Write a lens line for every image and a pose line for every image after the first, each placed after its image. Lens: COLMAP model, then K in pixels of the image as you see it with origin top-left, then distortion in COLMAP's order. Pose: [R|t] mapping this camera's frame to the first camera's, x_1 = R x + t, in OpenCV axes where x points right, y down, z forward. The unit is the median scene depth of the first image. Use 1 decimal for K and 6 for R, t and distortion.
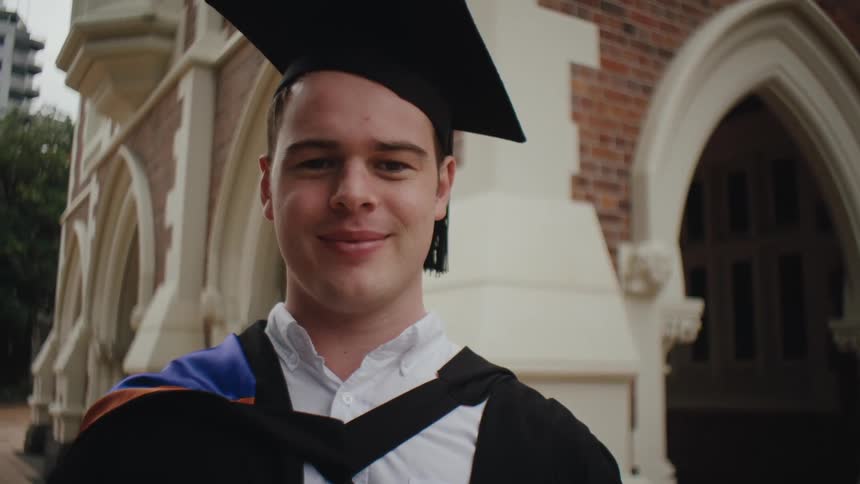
lens RADIAL K [[819.2, 0, 430.0], [0, 819.2, 242.0], [0, 0, 1]] dist [-0.182971, 0.252212]
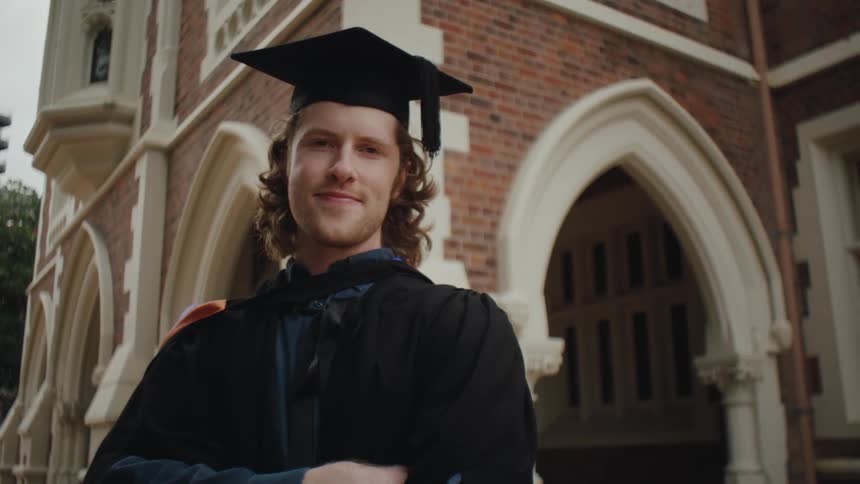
lens RADIAL K [[819.2, 0, 430.0], [0, 819.2, 242.0], [0, 0, 1]] dist [-0.182971, 0.252212]
pose [[0.999026, -0.022535, 0.037926, 0.052484], [0.025567, 0.996348, -0.081469, 0.011448], [-0.035952, 0.082359, 0.995954, -0.119873]]
